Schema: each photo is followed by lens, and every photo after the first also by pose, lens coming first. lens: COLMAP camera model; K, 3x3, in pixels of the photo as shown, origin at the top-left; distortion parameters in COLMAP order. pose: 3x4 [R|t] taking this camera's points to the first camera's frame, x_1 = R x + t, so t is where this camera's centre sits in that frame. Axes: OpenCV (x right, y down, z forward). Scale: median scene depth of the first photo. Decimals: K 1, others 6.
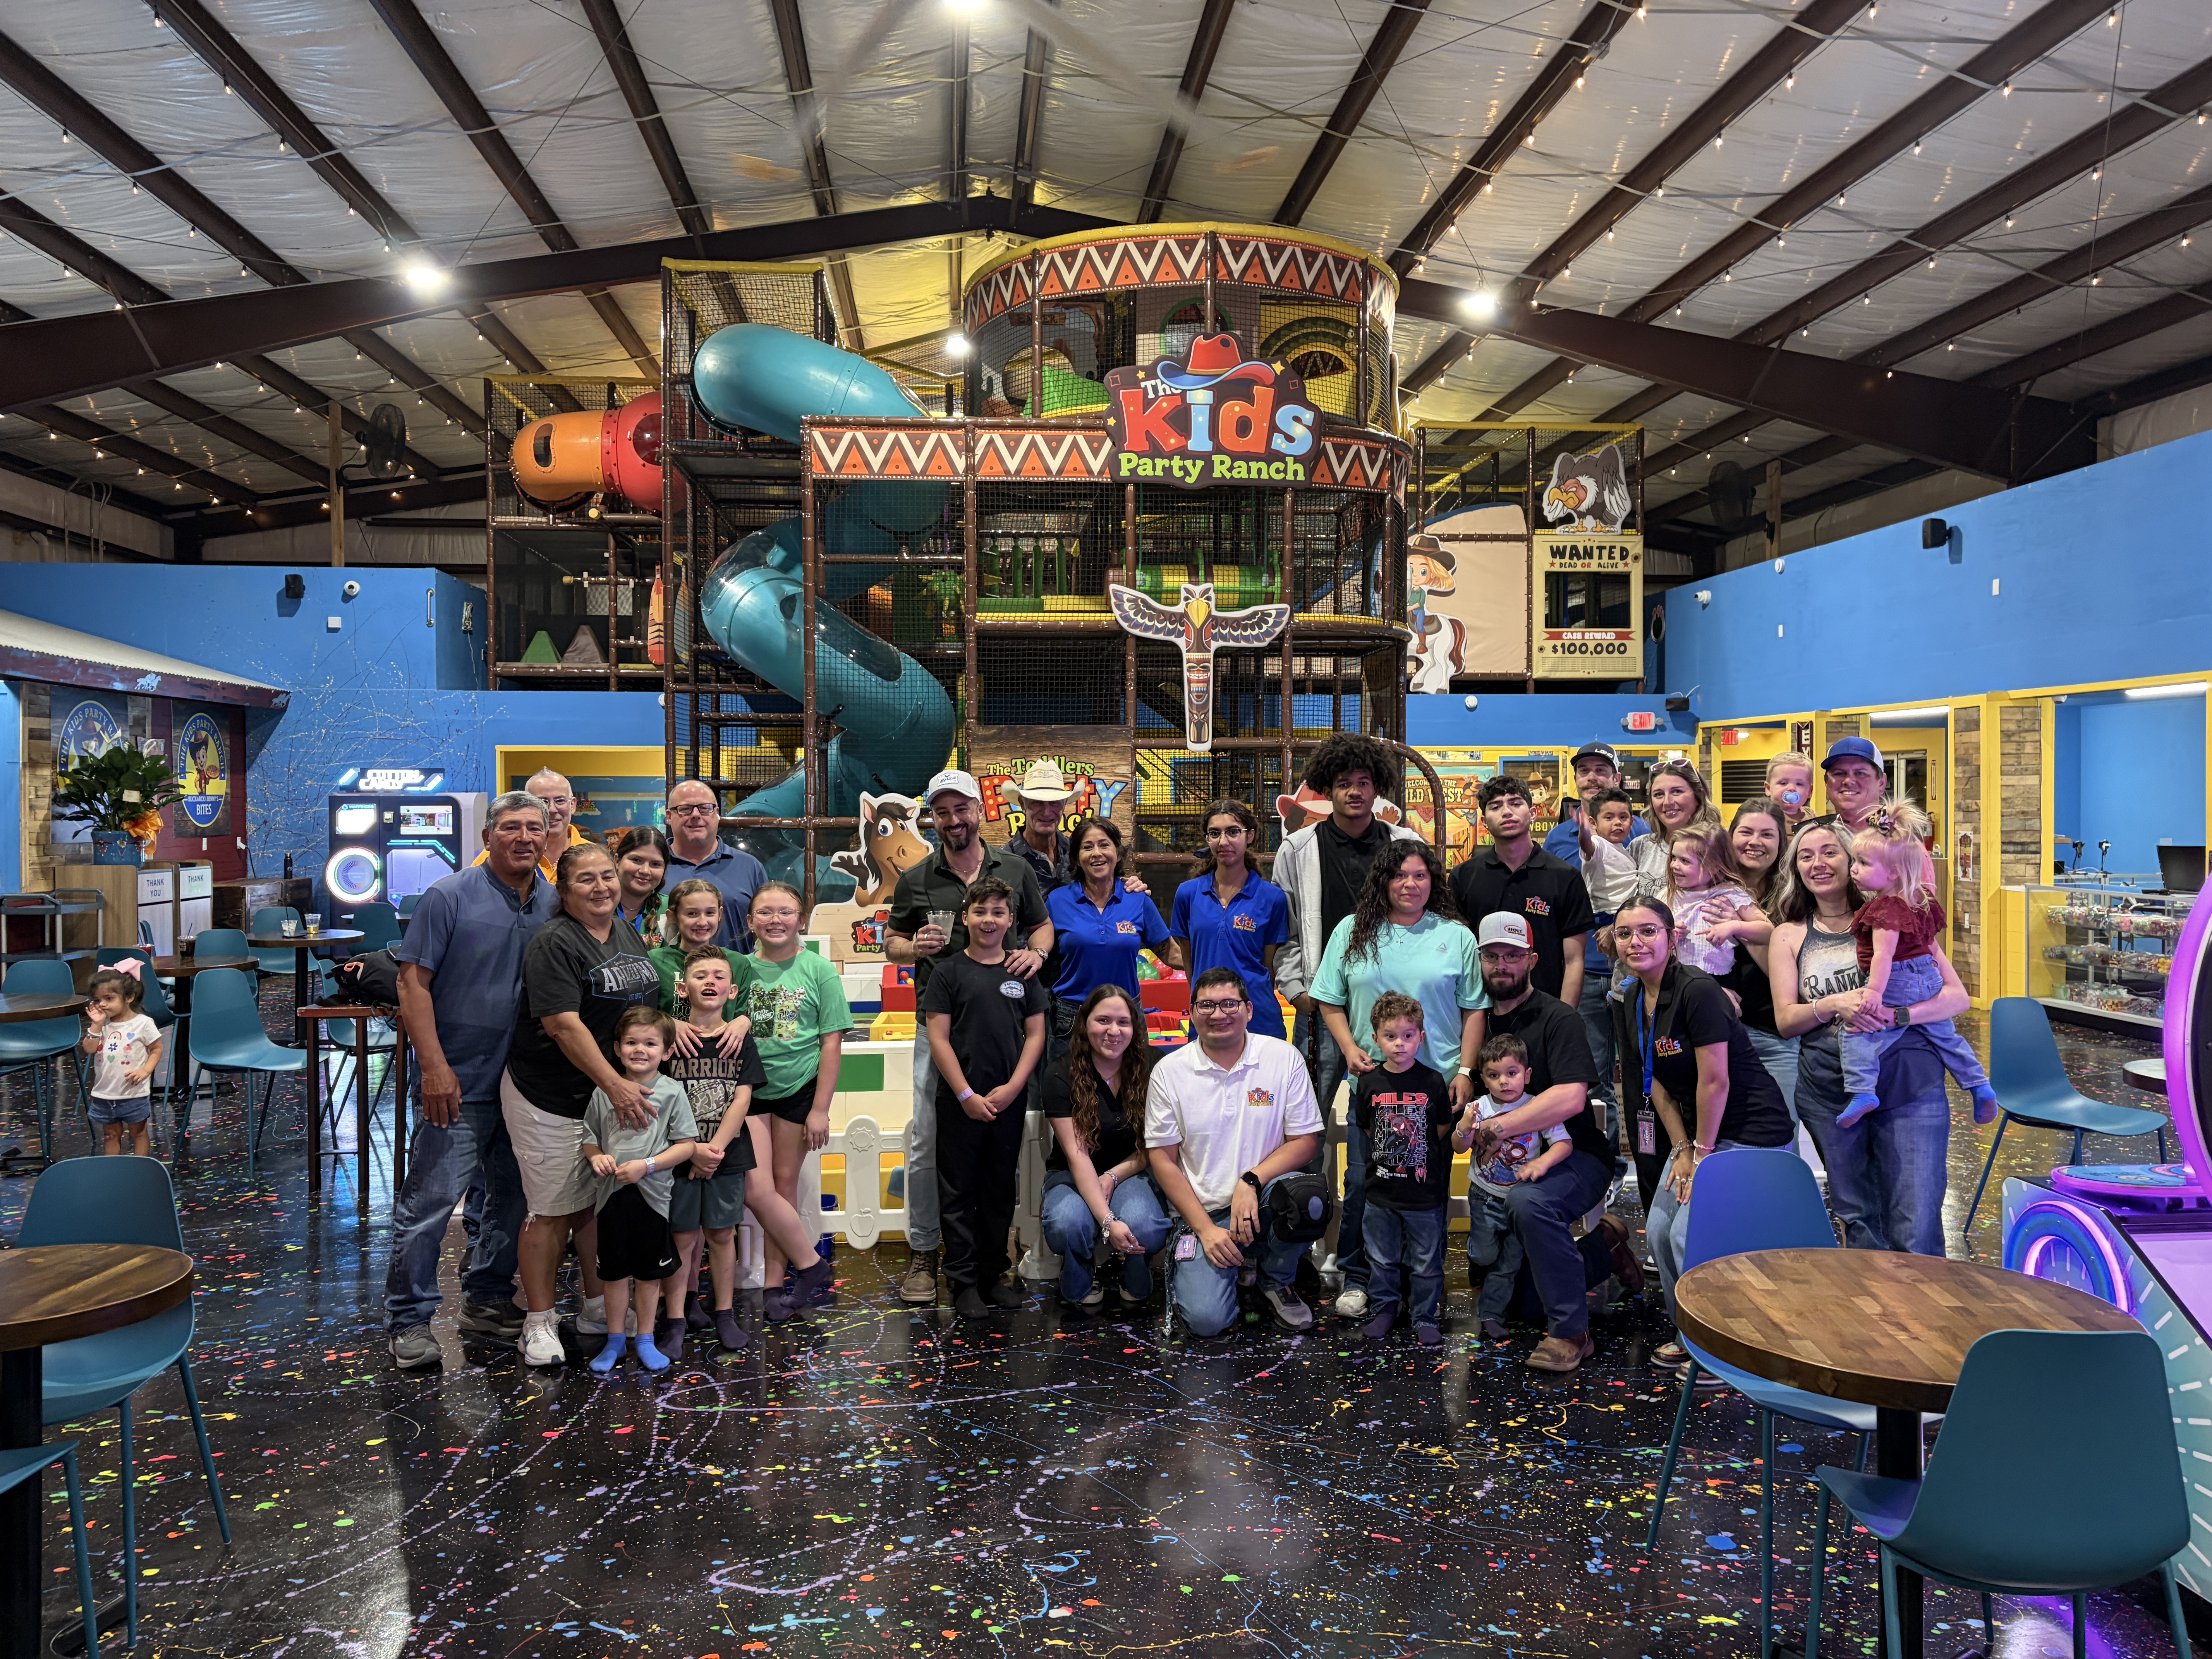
lens RADIAL K [[1682.8, 0, 1106.0], [0, 1682.8, 829.5], [0, 0, 1]] dist [0.061929, -0.057688]
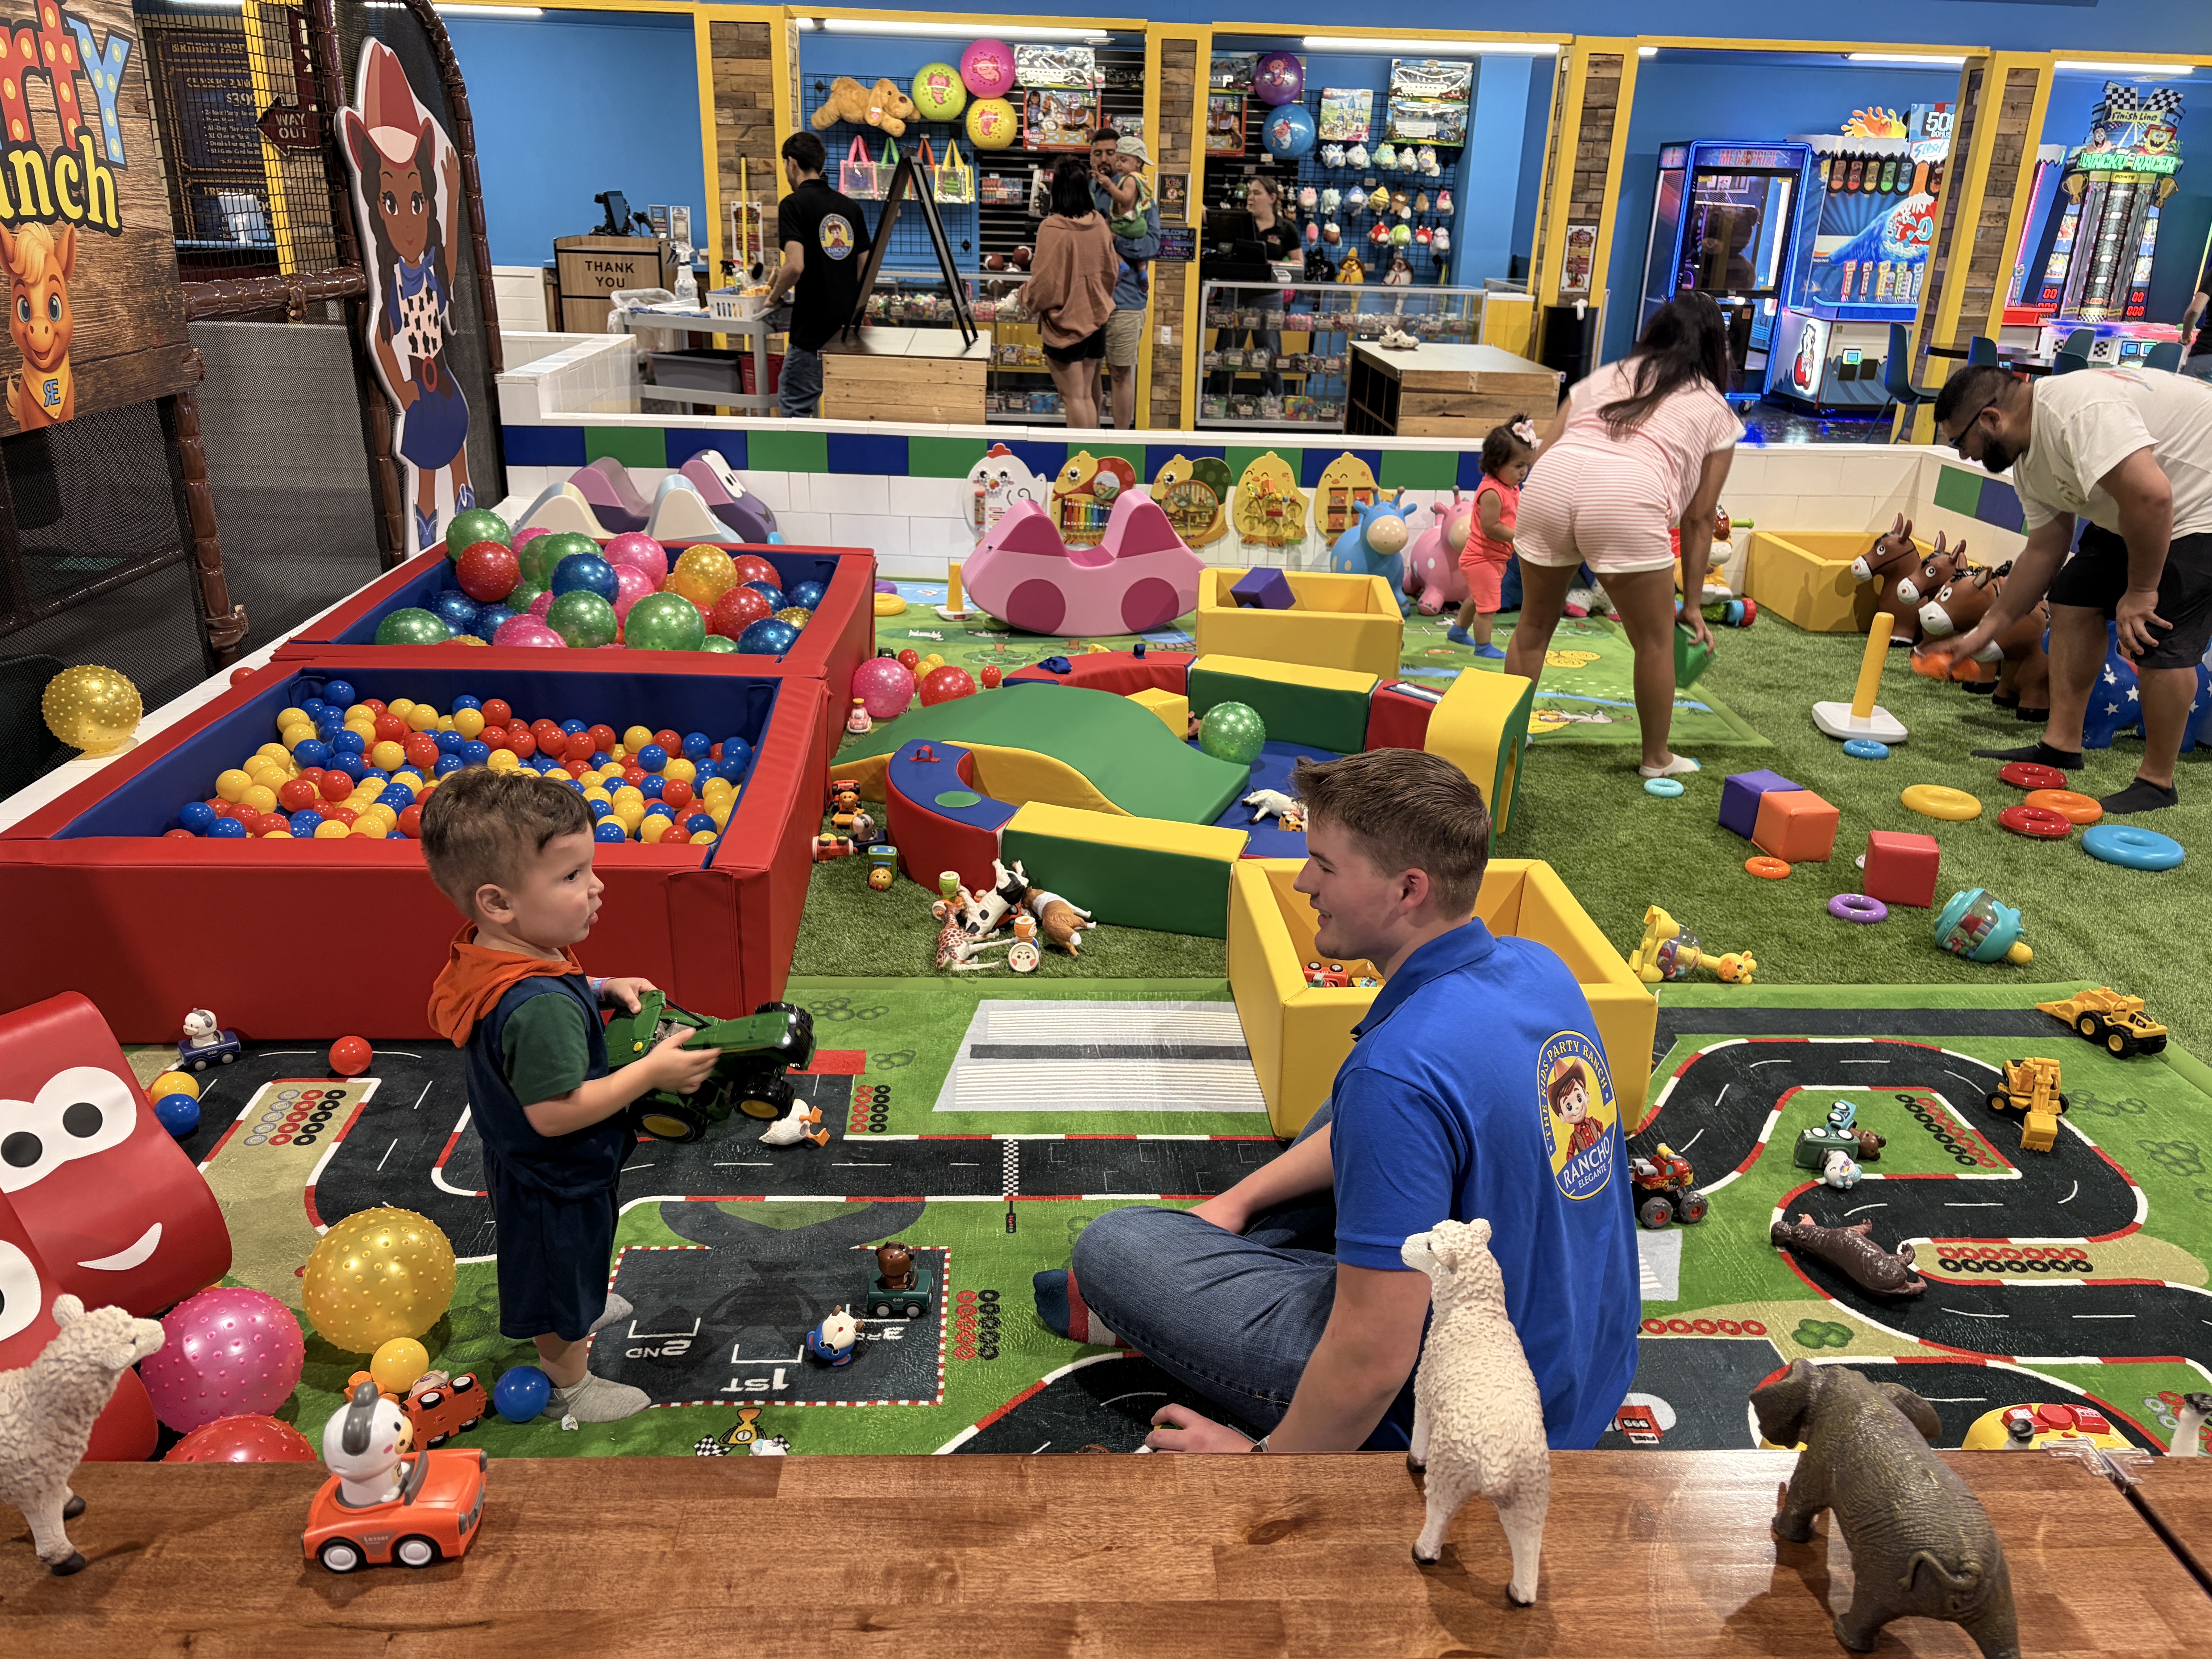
lens RADIAL K [[1682.8, 0, 1106.0], [0, 1682.8, 829.5], [0, 0, 1]] dist [0.061929, -0.057688]
pose [[0.042053, -0.356065, 0.933514, -0.253863], [-0.014148, 0.934035, 0.356901, -0.006364], [-0.999015, -0.028216, 0.034242, 0.668889]]
